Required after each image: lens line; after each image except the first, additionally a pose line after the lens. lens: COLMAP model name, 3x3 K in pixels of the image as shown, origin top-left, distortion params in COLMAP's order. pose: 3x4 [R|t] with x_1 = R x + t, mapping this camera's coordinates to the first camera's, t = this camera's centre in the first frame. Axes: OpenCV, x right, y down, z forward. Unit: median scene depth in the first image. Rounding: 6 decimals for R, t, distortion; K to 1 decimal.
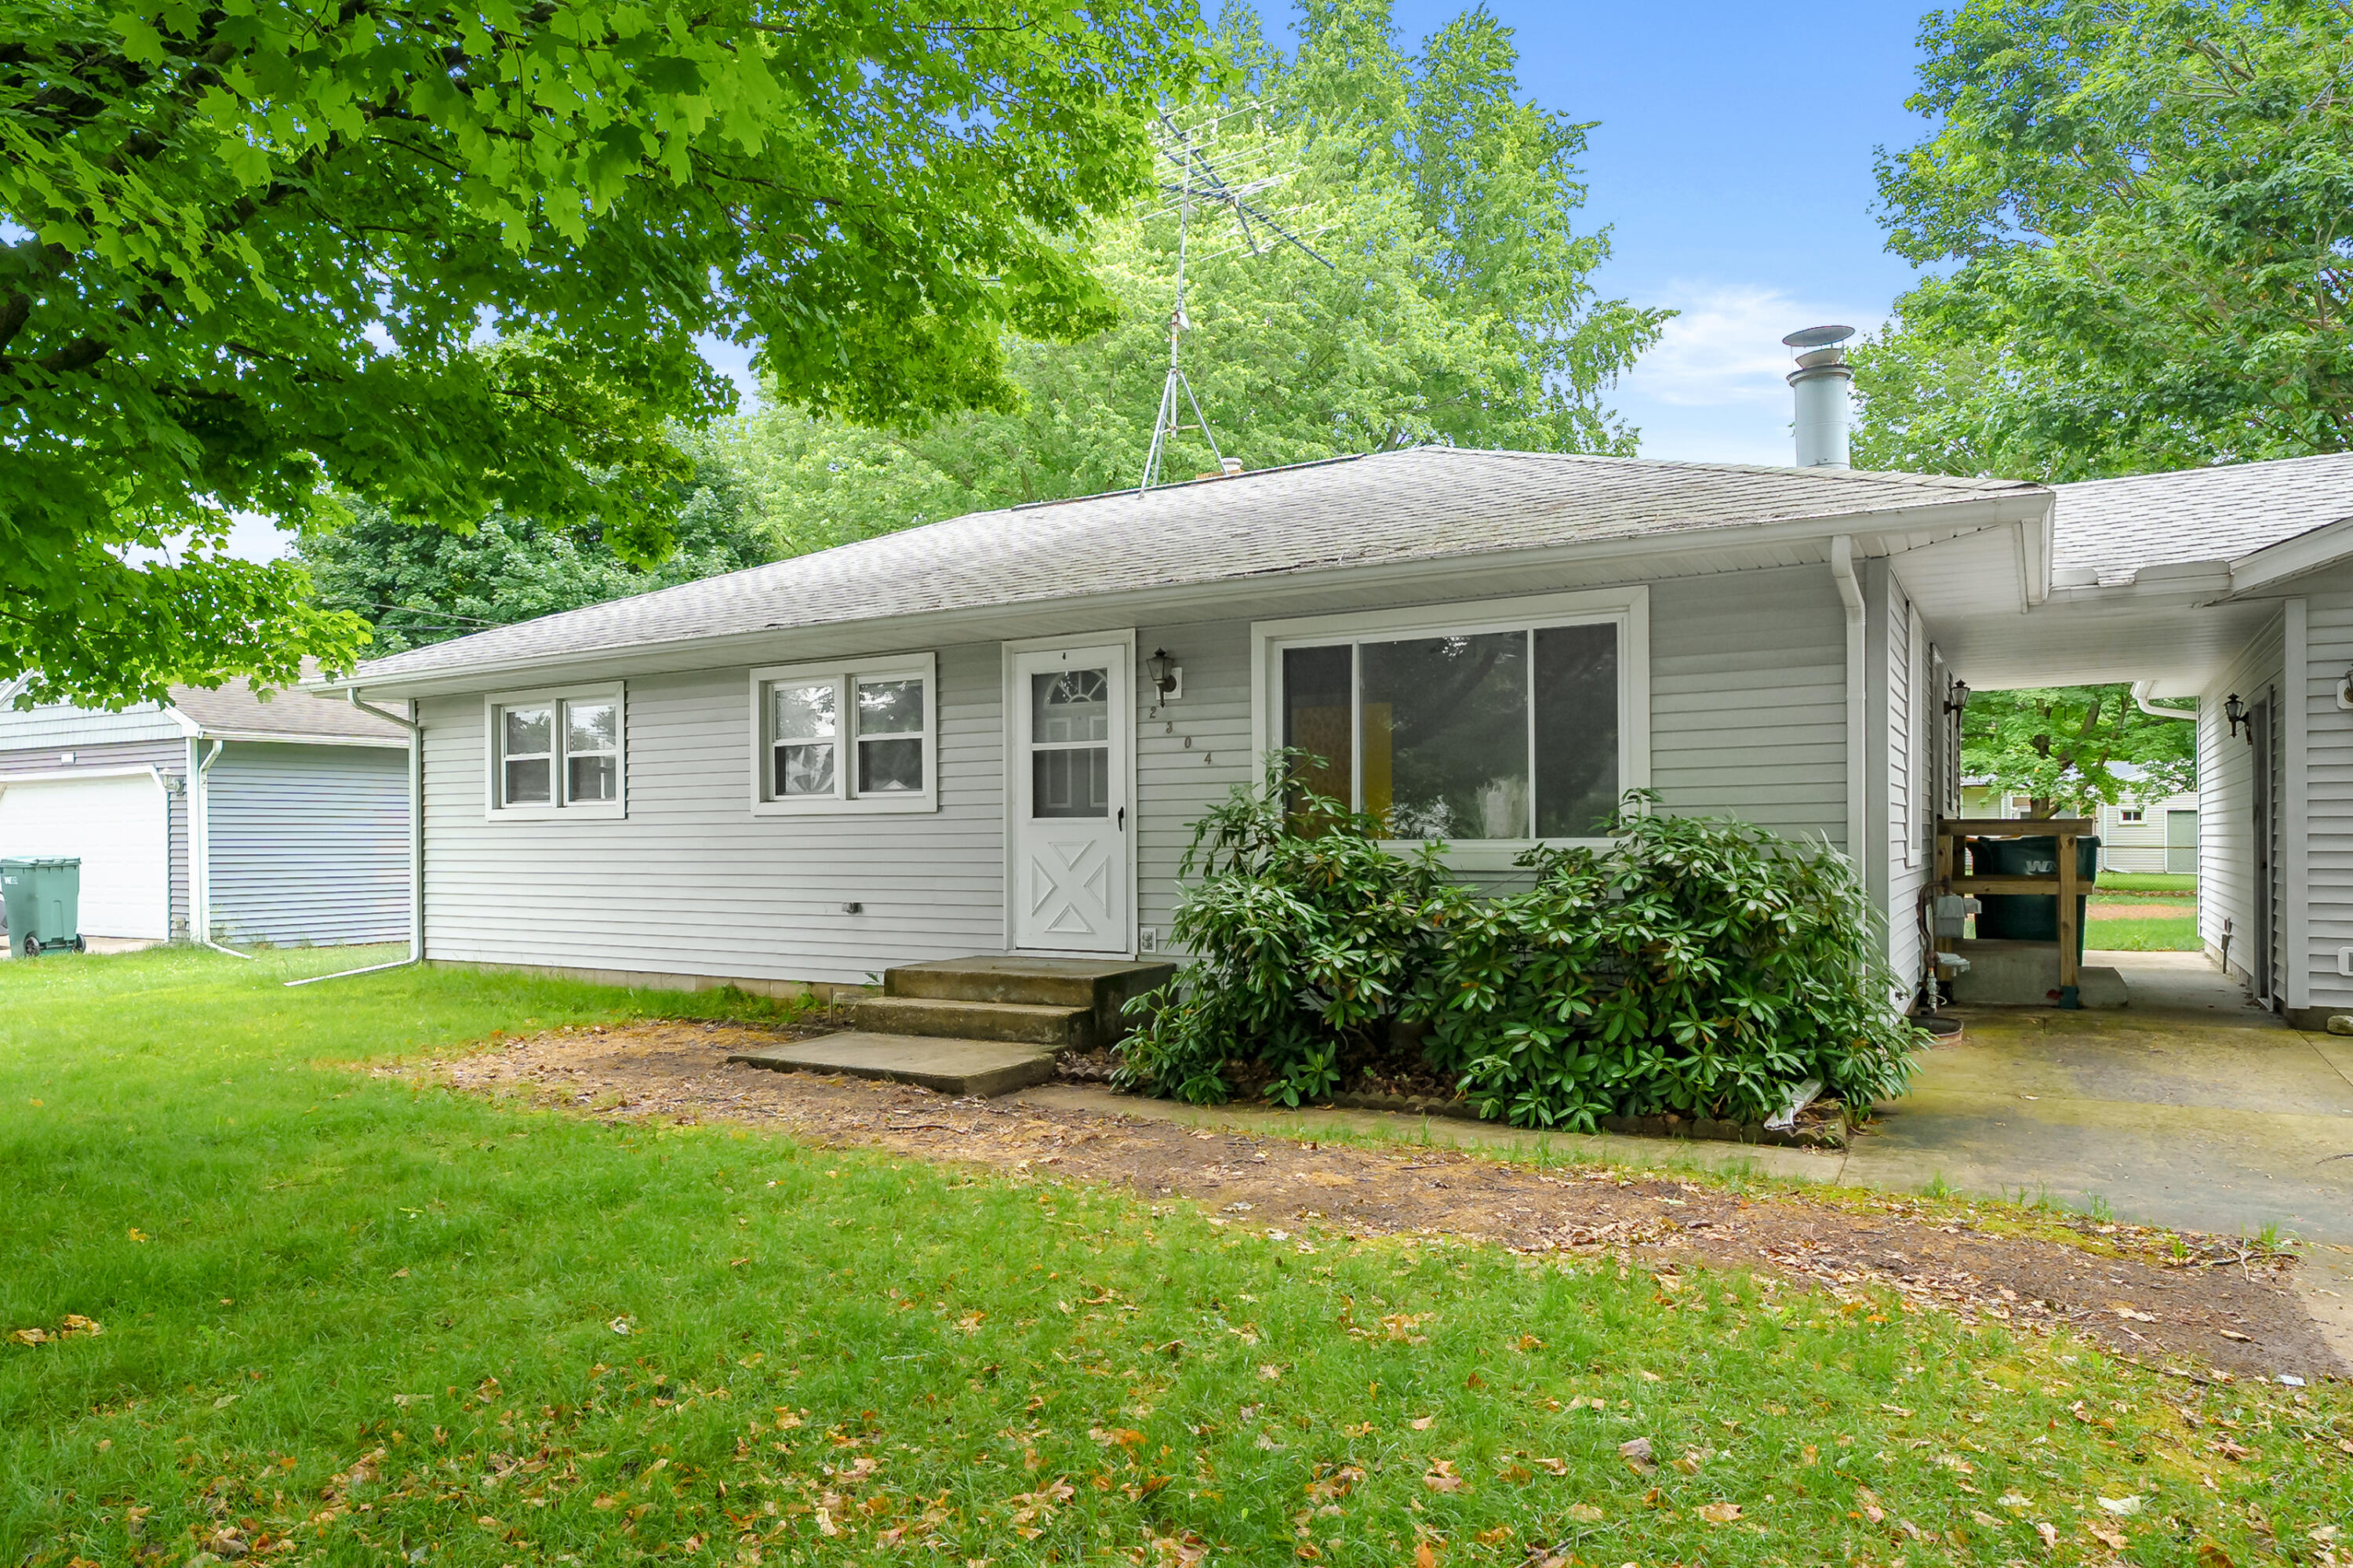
lens RADIAL K [[1504.3, 0, 1176.5], [0, 1504.3, 830.9], [0, 0, 1]] dist [0.003158, -0.000152]
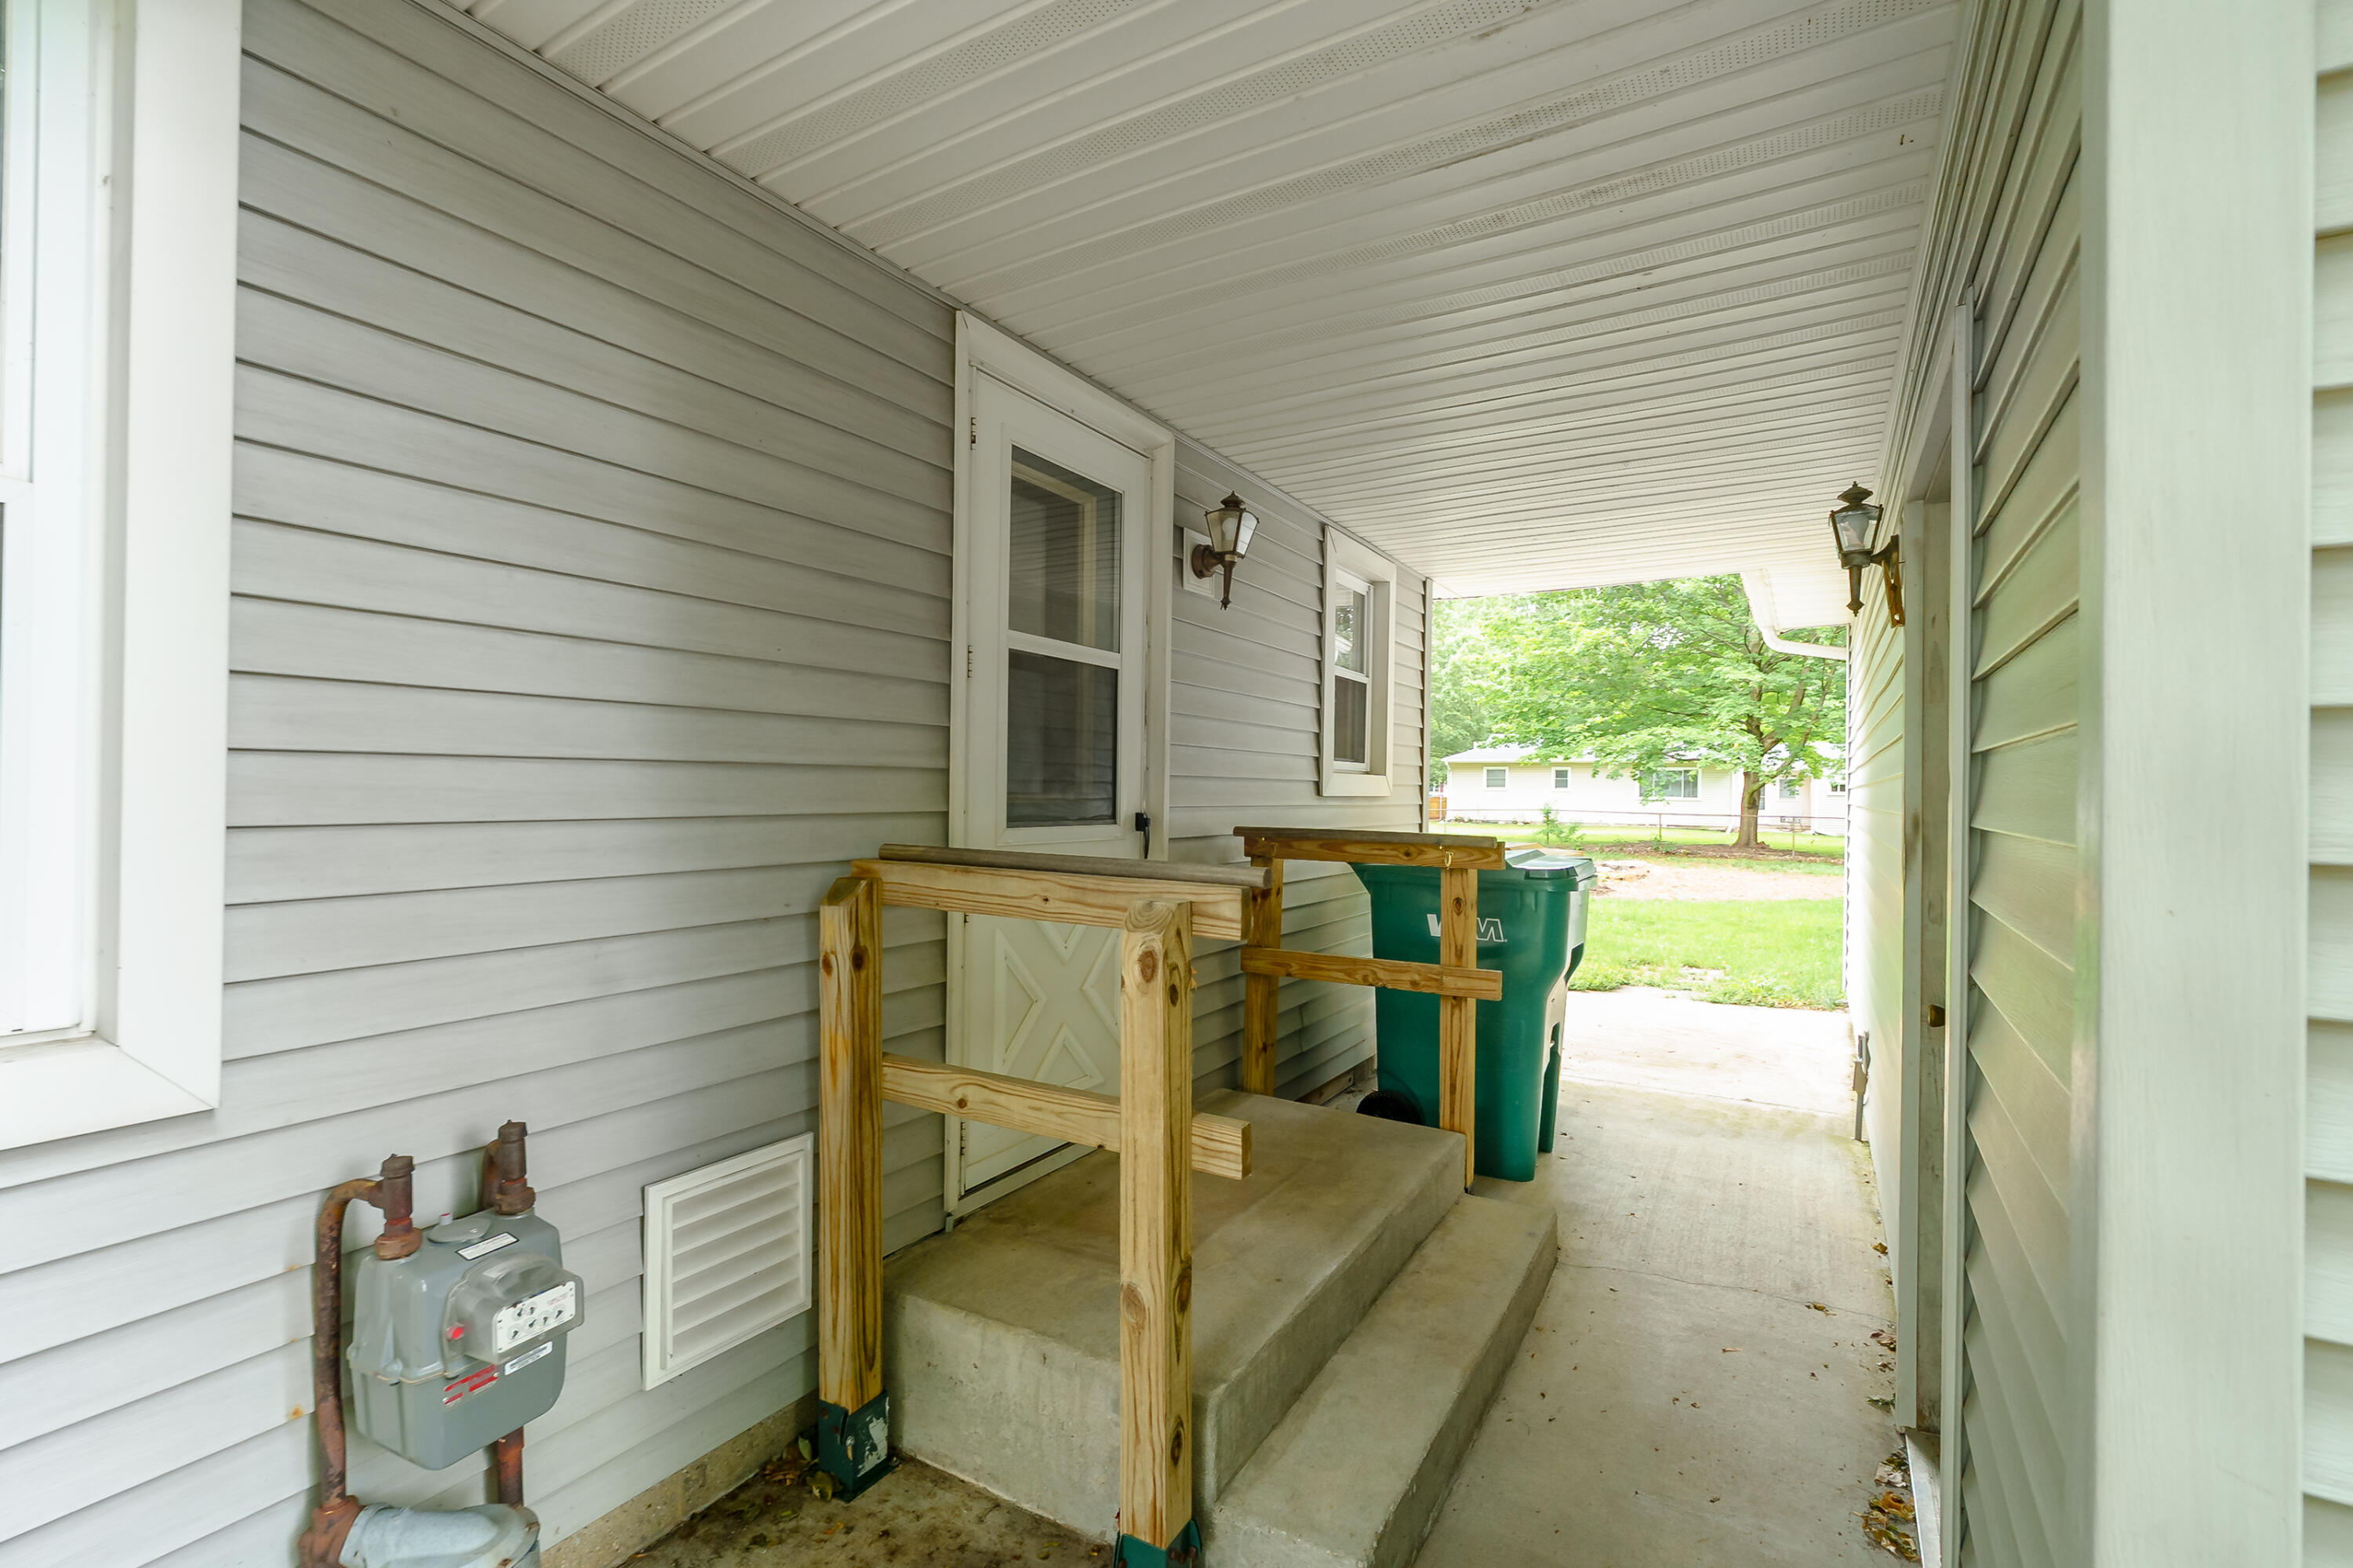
lens RADIAL K [[1065.9, 0, 1187.6], [0, 1065.9, 772.8], [0, 0, 1]] dist [-0.003301, 0.000044]
pose [[0.999791, 0.019901, 0.004675, 0.594925], [-0.019858, 0.999762, -0.009034, -0.021918], [-0.004854, 0.008939, 0.999948, 0.821324]]
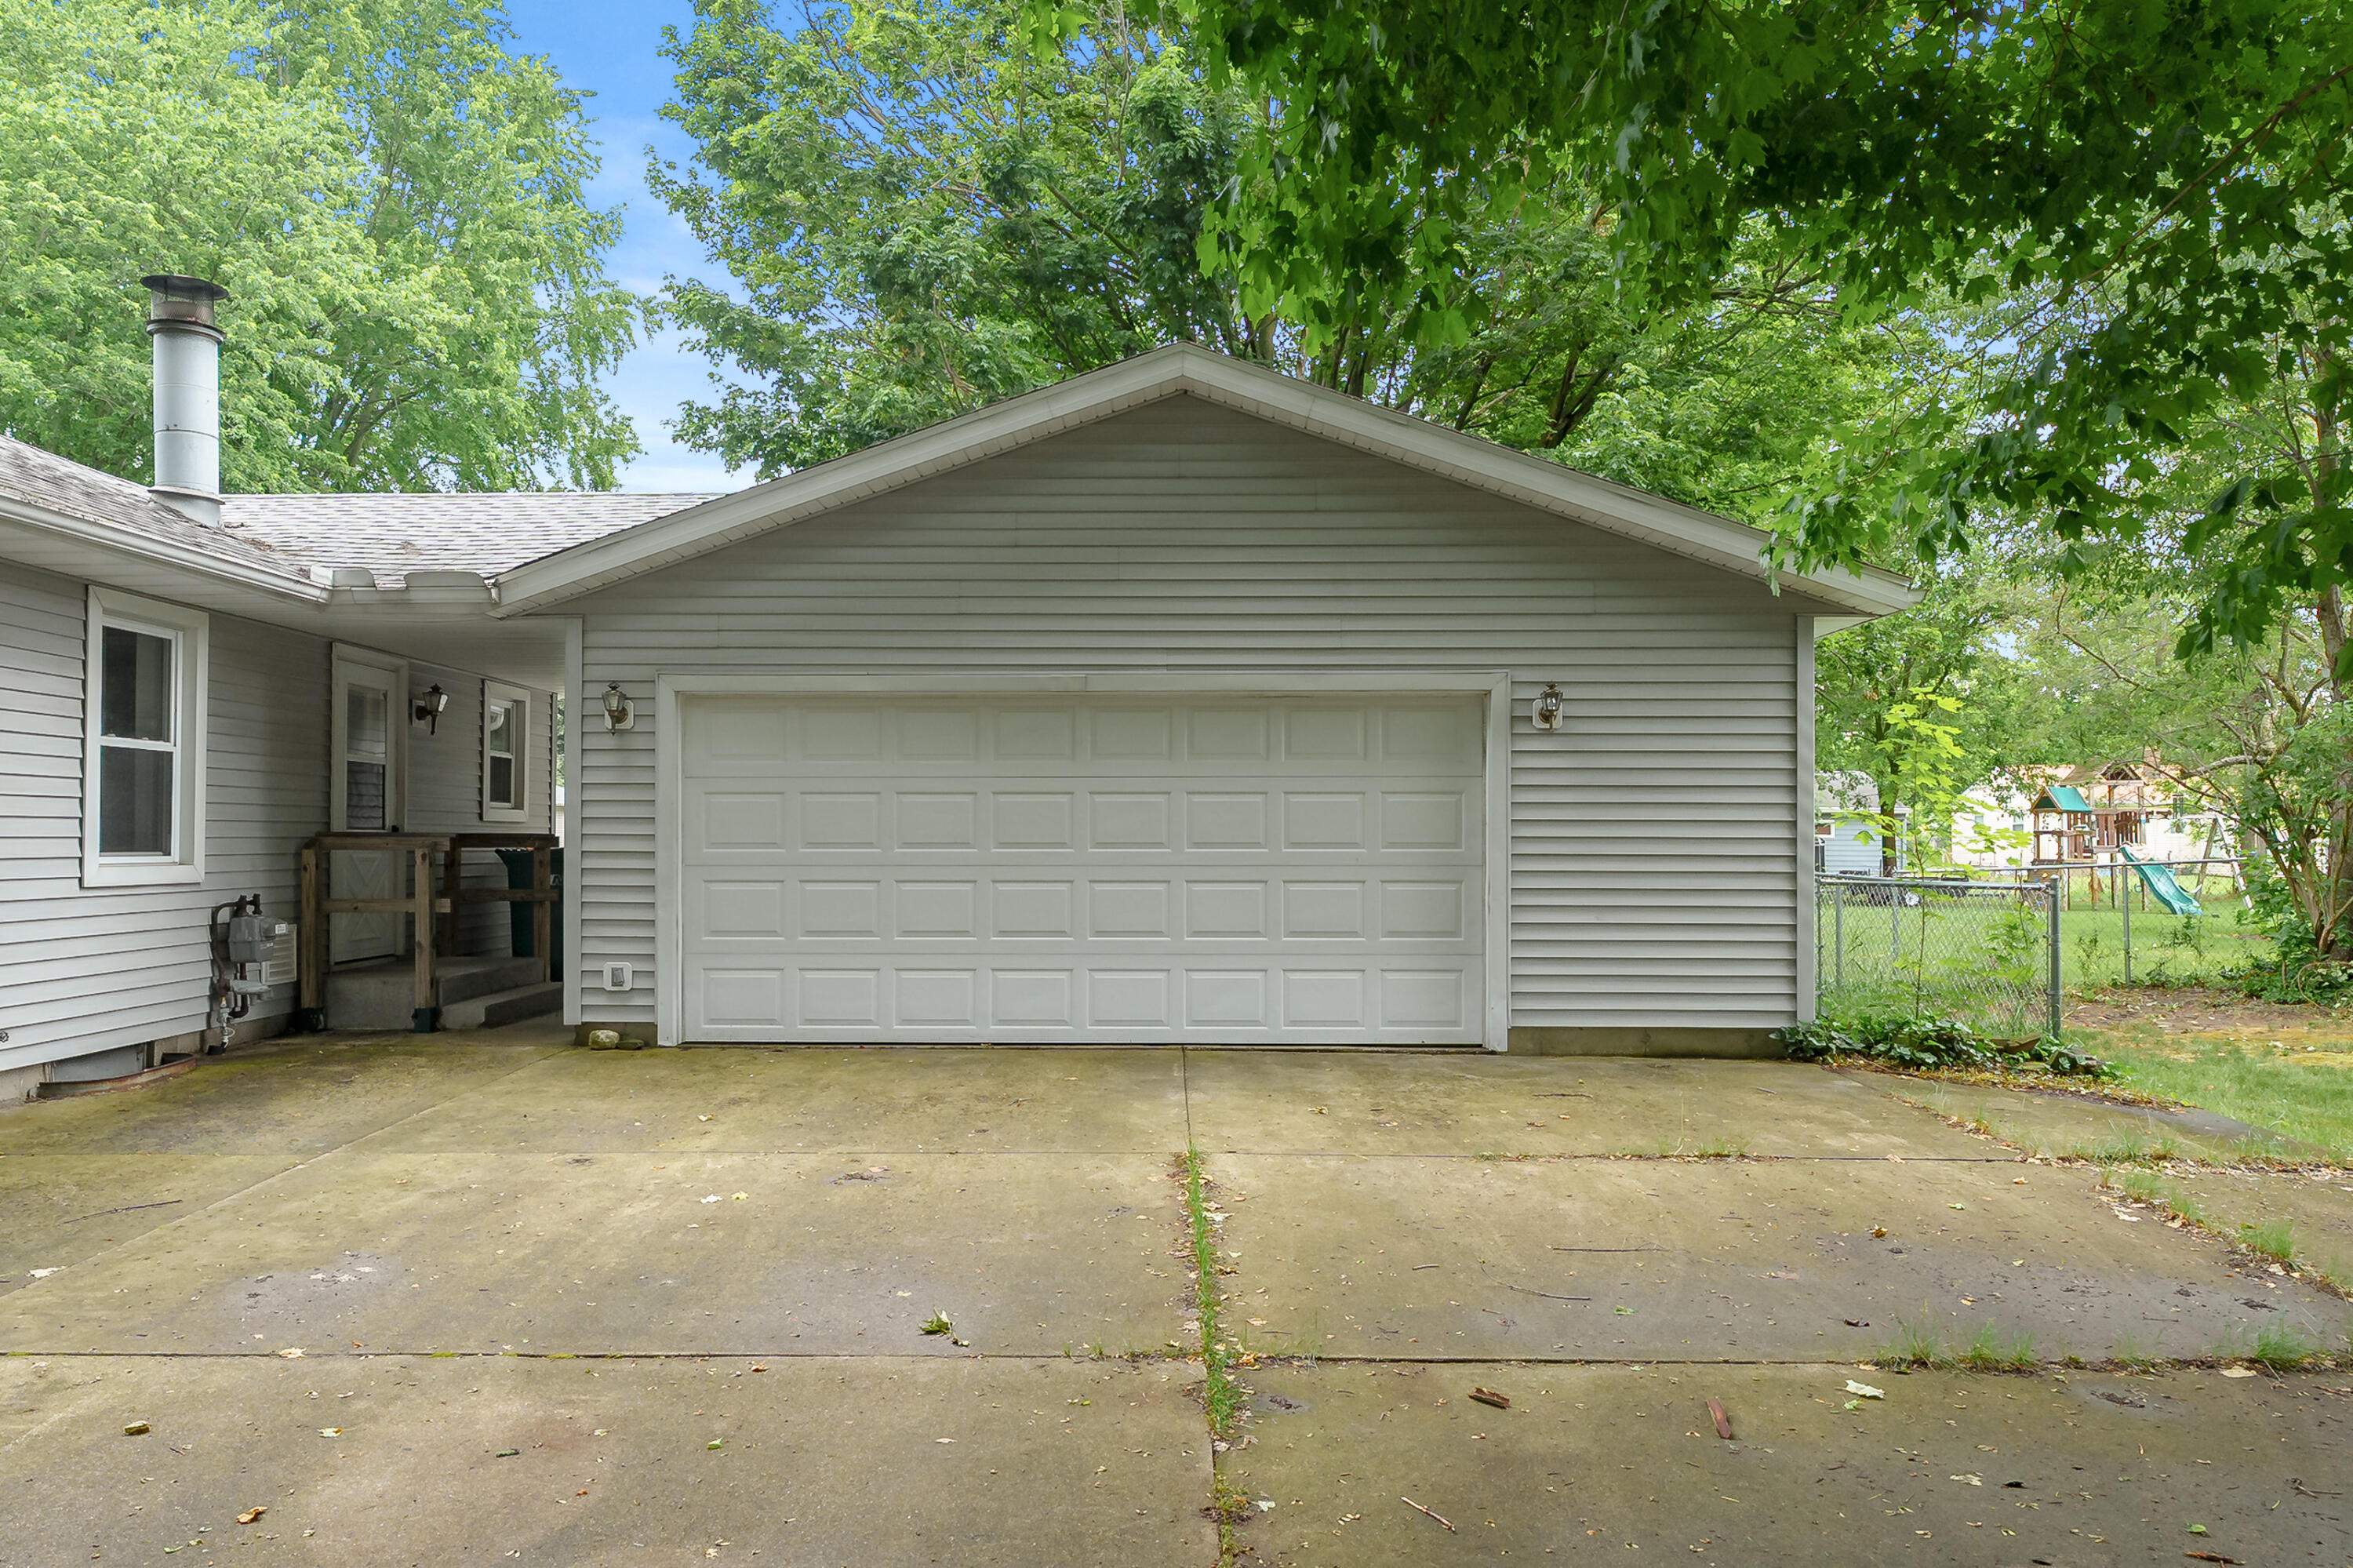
lens RADIAL K [[1504.3, 0, 1176.5], [0, 1504.3, 830.9], [0, 0, 1]] dist [0.003158, -0.000152]
pose [[0.859932, 0.007791, 0.510348, 0.513122], [-0.008165, 0.999966, -0.001507, -0.010977], [-0.510343, -0.002872, 0.859966, -0.067641]]
